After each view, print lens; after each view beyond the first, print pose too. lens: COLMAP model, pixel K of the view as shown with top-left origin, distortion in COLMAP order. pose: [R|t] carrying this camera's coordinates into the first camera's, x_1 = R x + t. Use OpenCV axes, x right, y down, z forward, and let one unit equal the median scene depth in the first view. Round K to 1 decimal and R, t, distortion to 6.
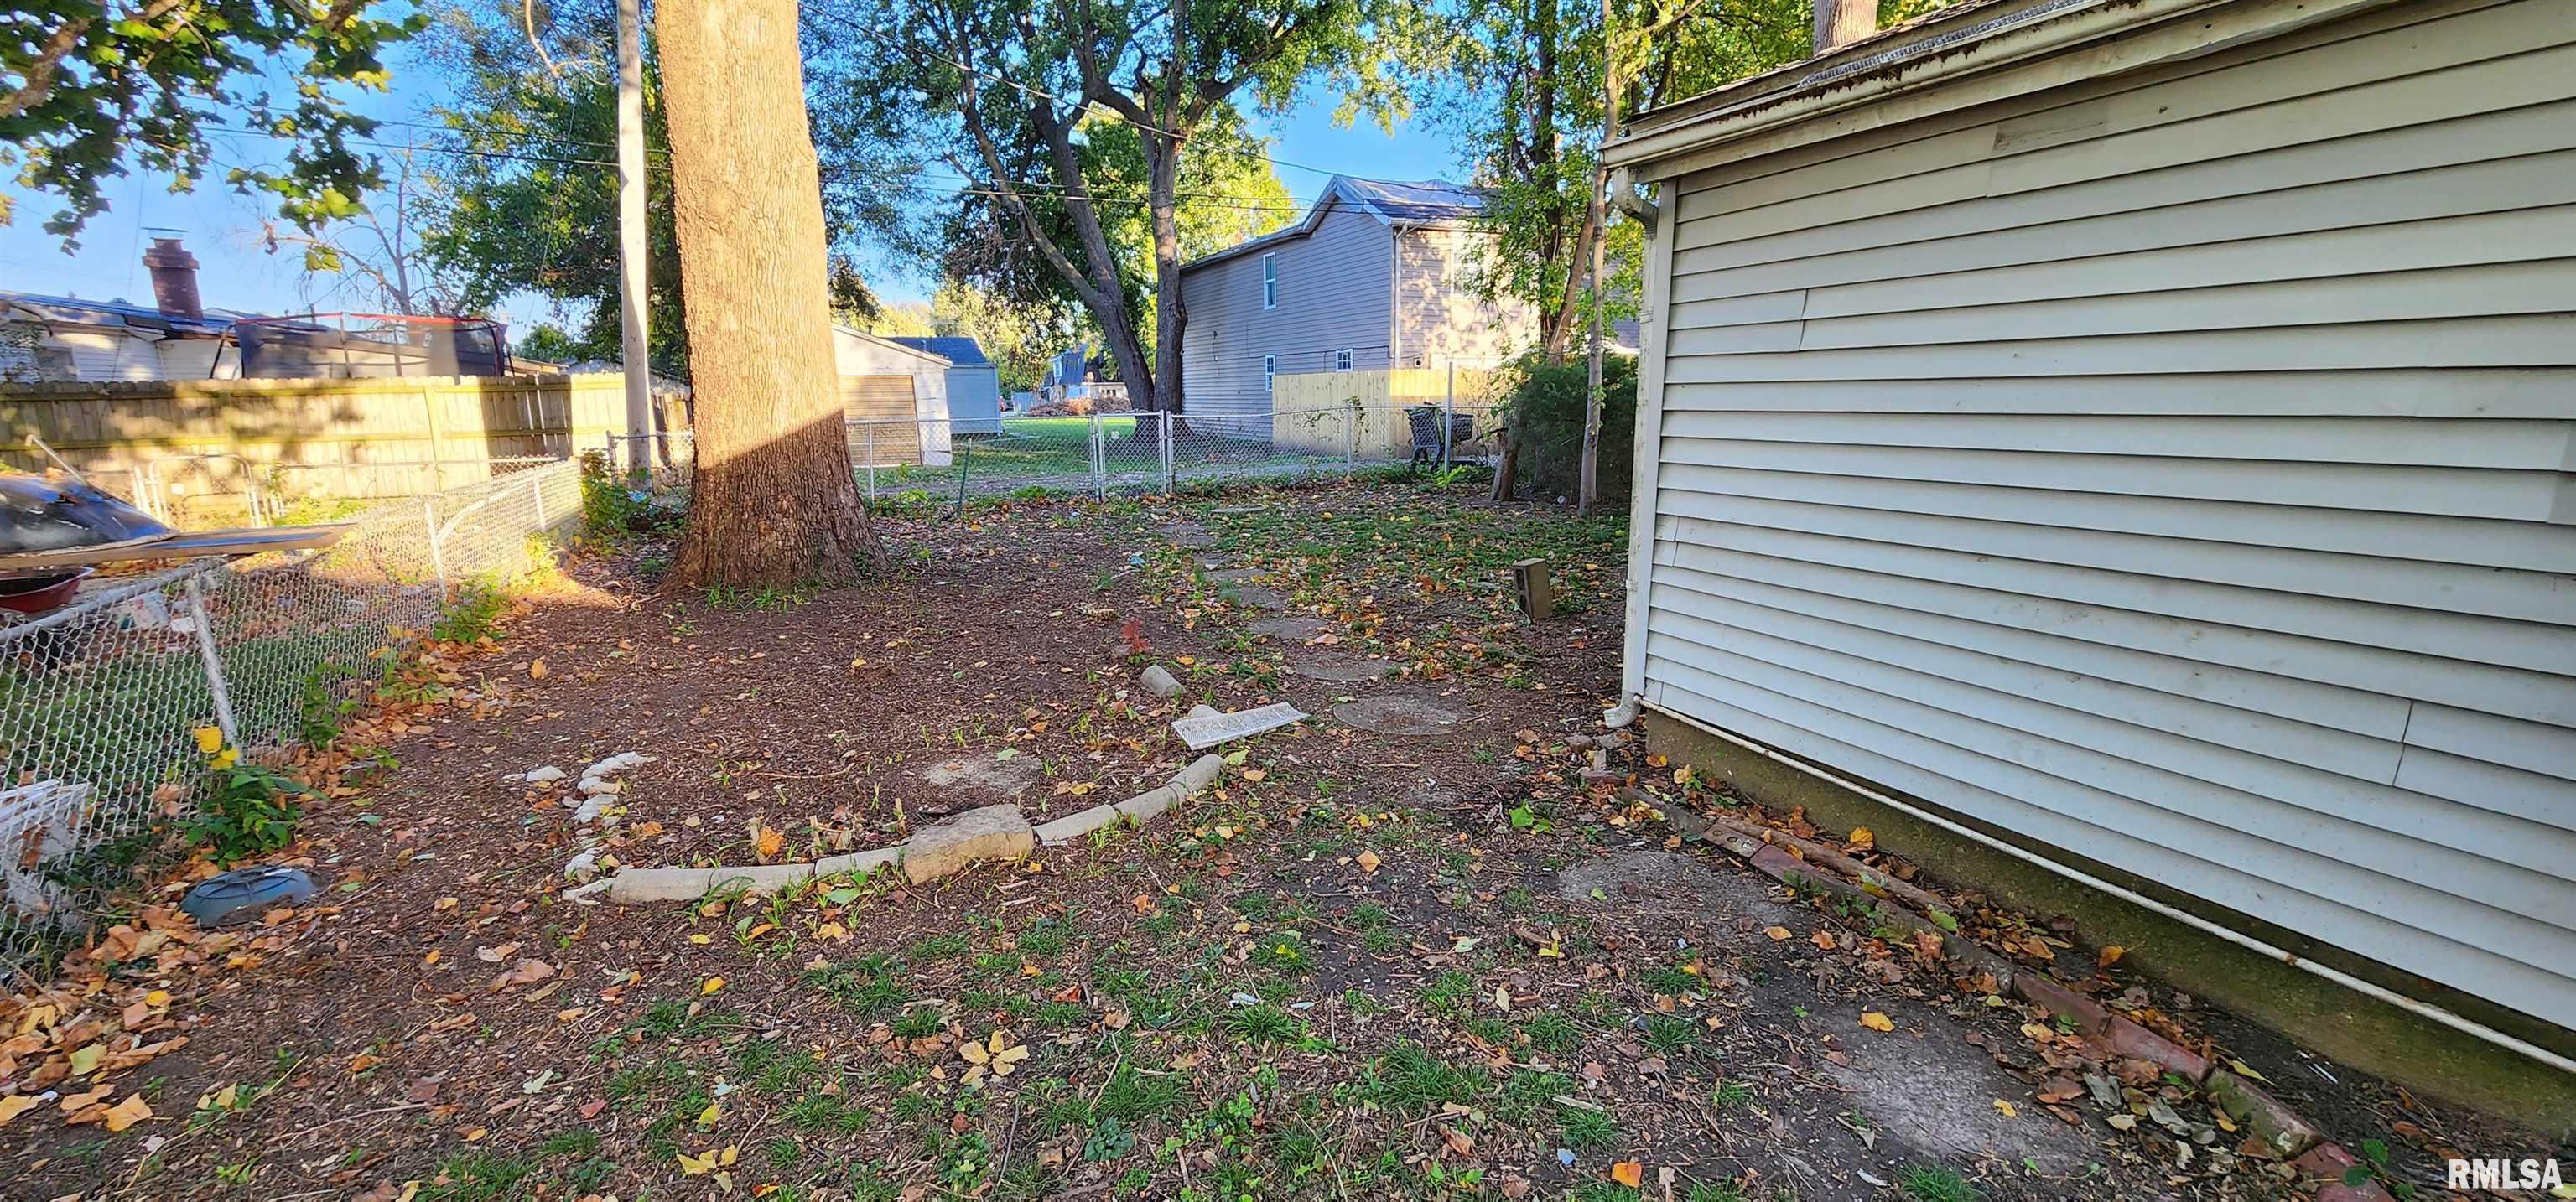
lens RADIAL K [[1057.3, 0, 1292.5], [0, 1057.3, 603.4], [0, 0, 1]] dist [-0.001653, -0.001534]
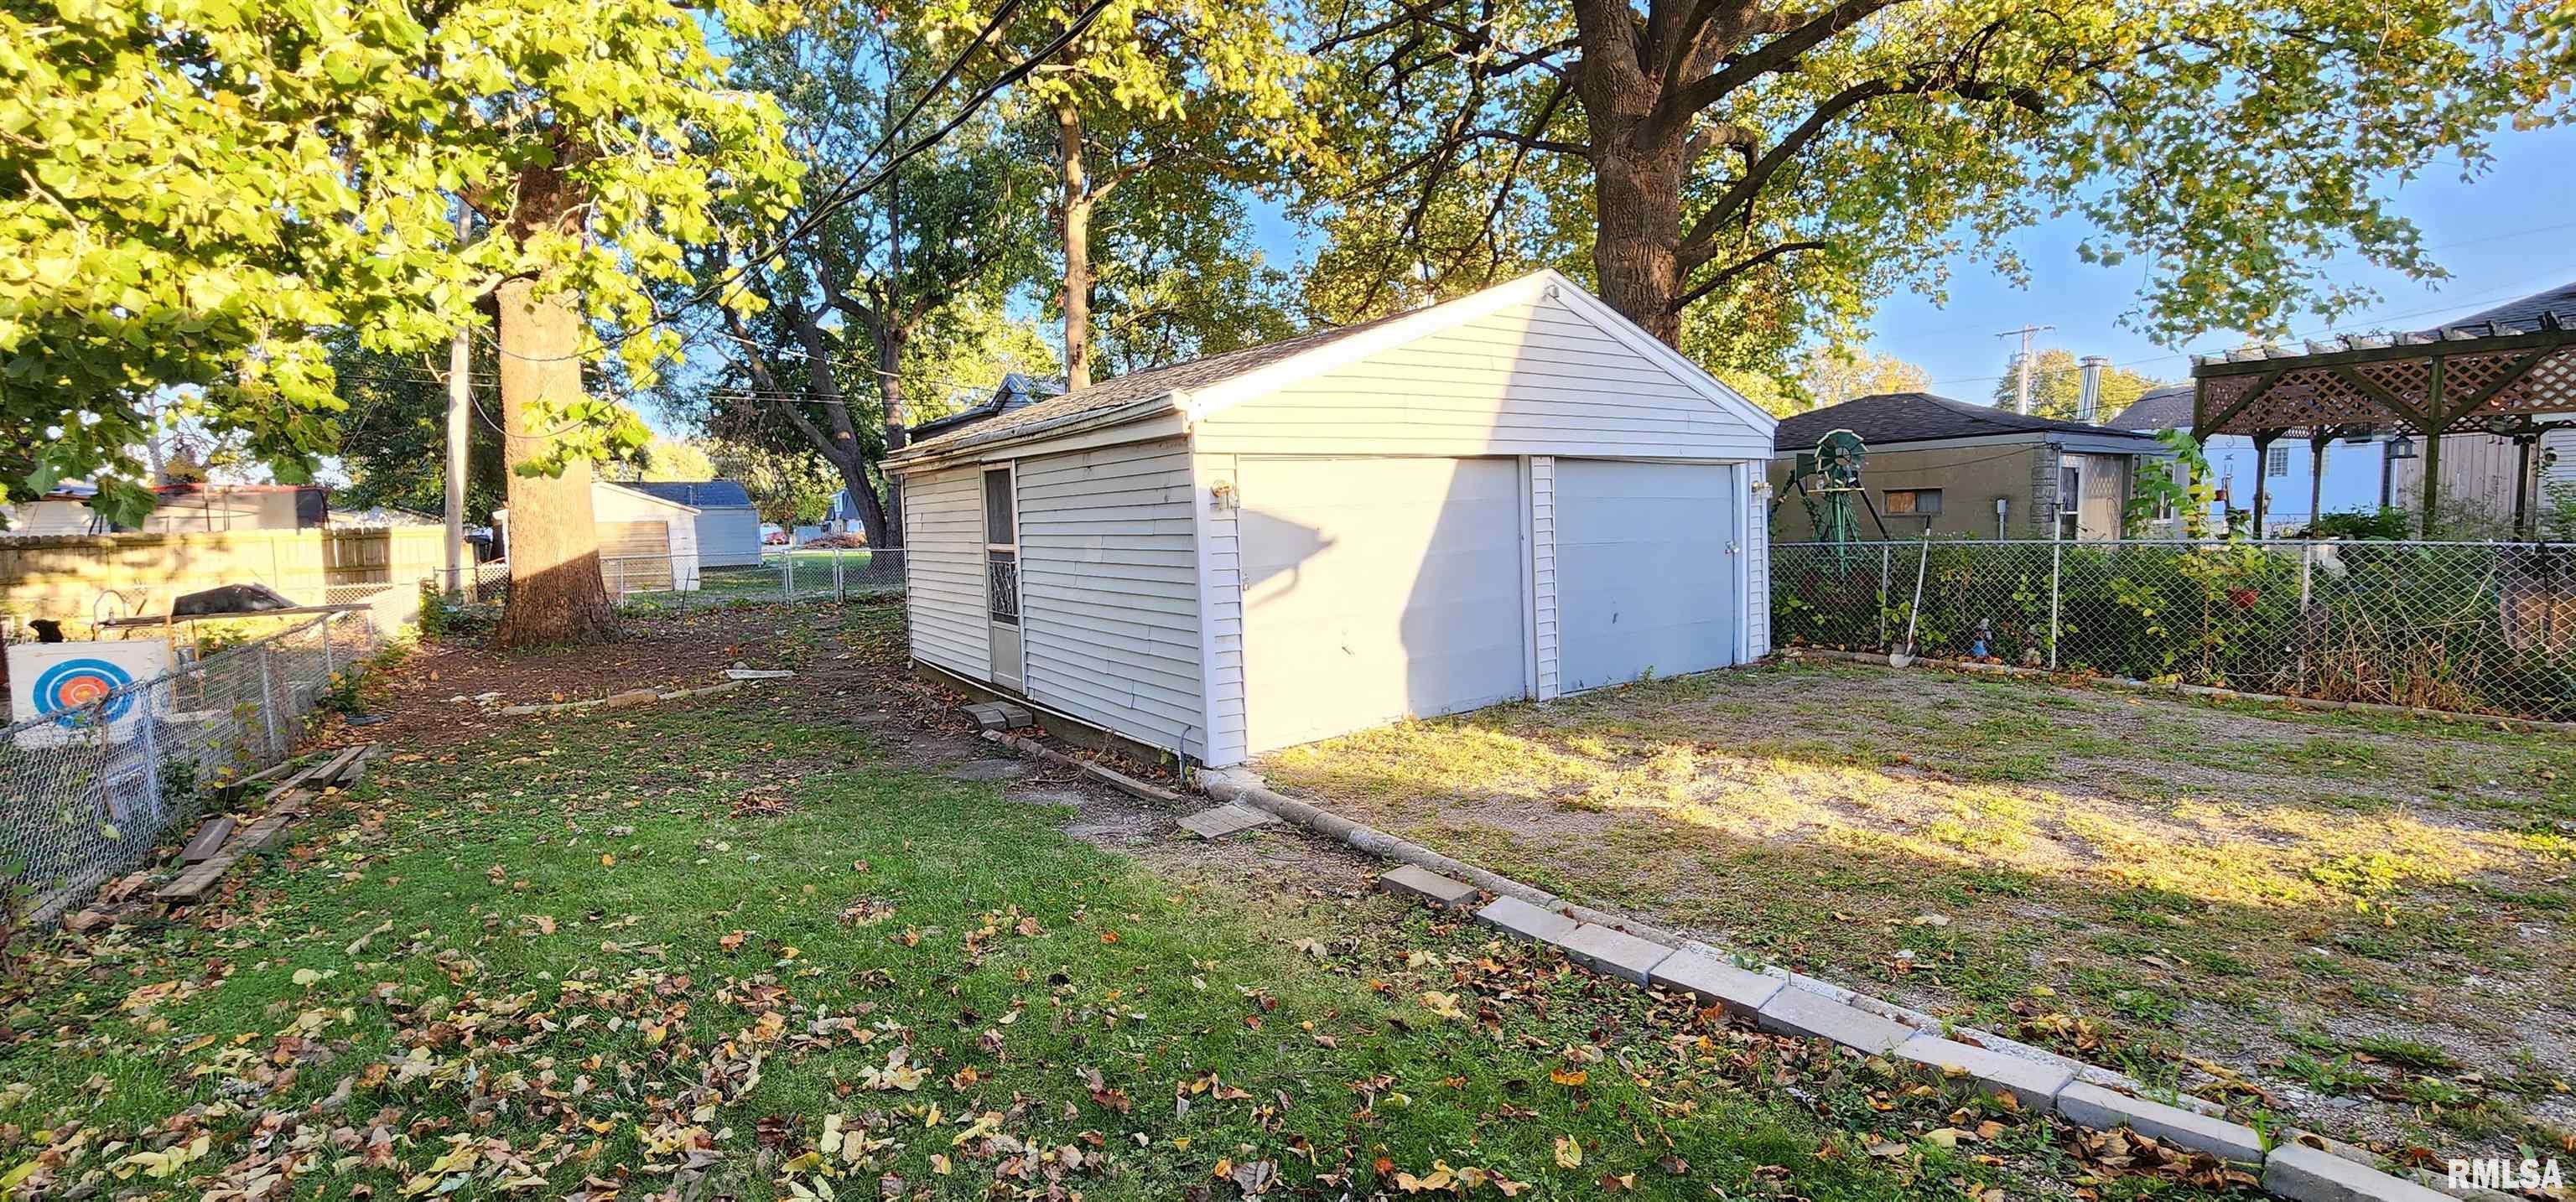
lens RADIAL K [[1057.3, 0, 1292.2], [0, 1057.3, 601.1], [0, 0, 1]] dist [-0.001653, -0.001534]
pose [[0.985365, -0.022560, 0.168957, 0.175760], [0.042776, 0.992212, -0.116987, 0.066009], [-0.165002, 0.122502, 0.978656, -0.384149]]
